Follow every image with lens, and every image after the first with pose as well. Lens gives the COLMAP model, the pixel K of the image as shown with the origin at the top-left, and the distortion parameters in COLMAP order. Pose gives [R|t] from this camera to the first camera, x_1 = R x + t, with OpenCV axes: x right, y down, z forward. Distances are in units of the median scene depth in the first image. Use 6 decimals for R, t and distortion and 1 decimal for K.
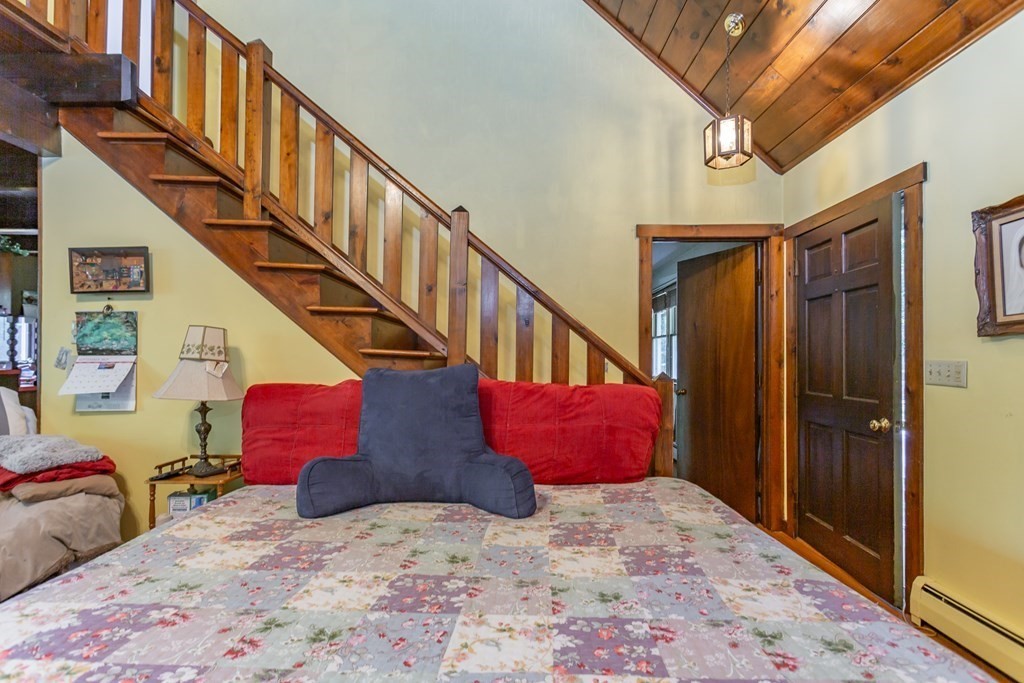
lens RADIAL K [[488.5, 0, 514.4], [0, 488.5, 354.1], [0, 0, 1]] dist [-0.000975, 0.001833]
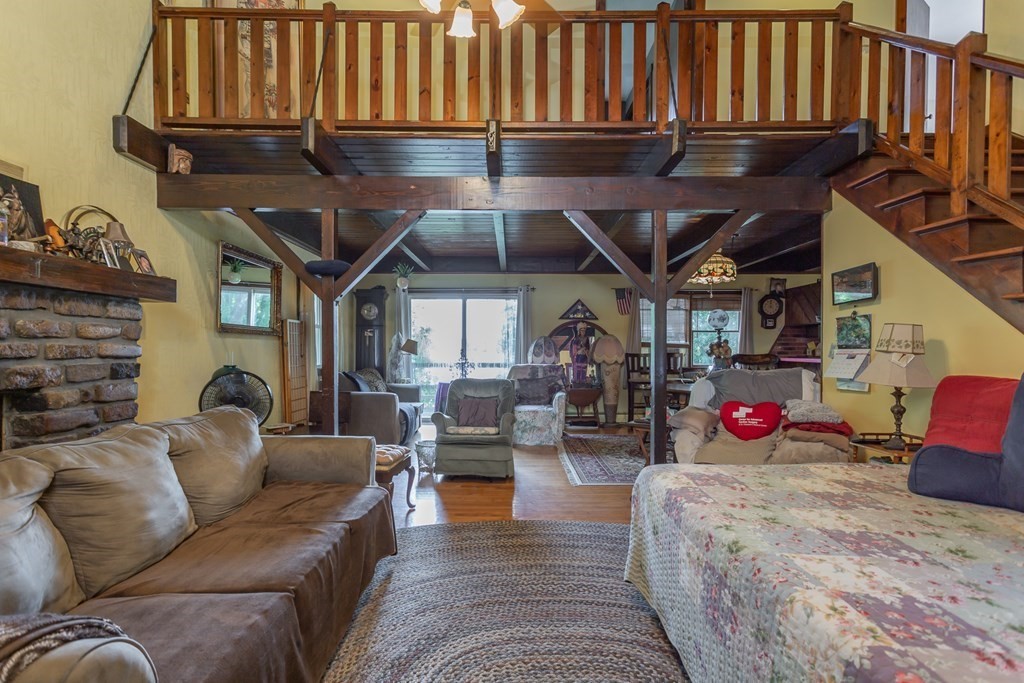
lens RADIAL K [[488.5, 0, 504.0], [0, 488.5, 356.6], [0, 0, 1]] dist [-0.000975, 0.001833]
pose [[-0.008844, 0.009541, -0.999915, 0.547980], [0.004423, 0.999945, 0.009502, 0.007304], [0.999951, -0.004339, -0.008886, 0.058063]]
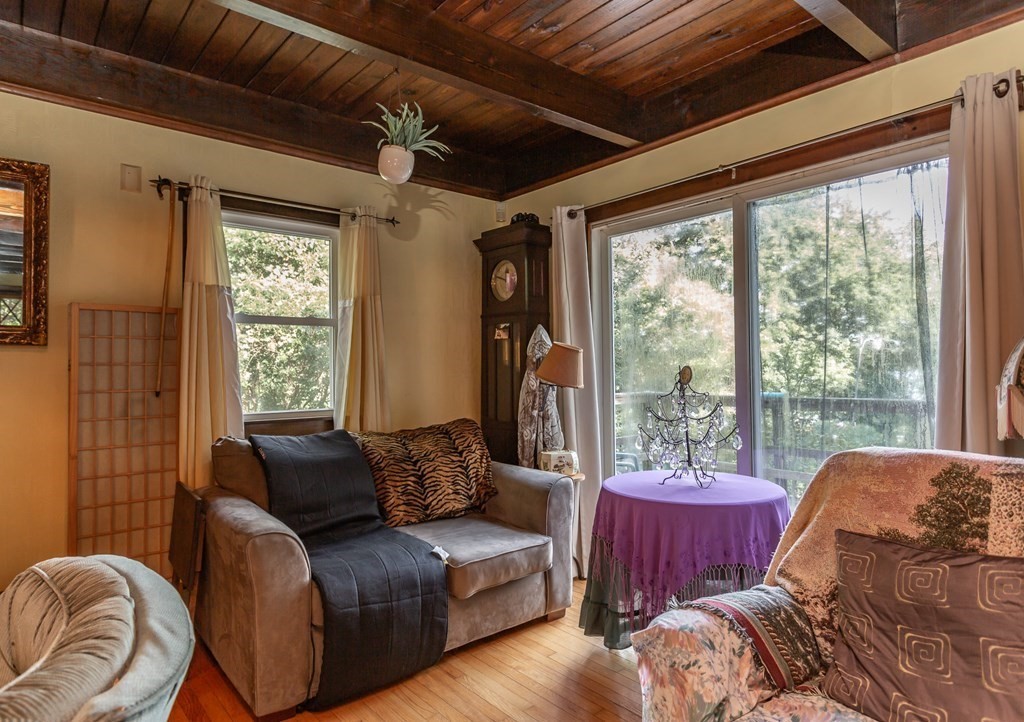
lens RADIAL K [[617.1, 0, 480.8], [0, 617.1, 355.2], [0, 0, 1]] dist [0.046662, 0.000822]
pose [[-0.780527, -0.015128, -0.624939, -1.748966], [0.001218, 0.999668, -0.025720, -0.019310], [0.625121, -0.020836, -0.780250, 0.460858]]
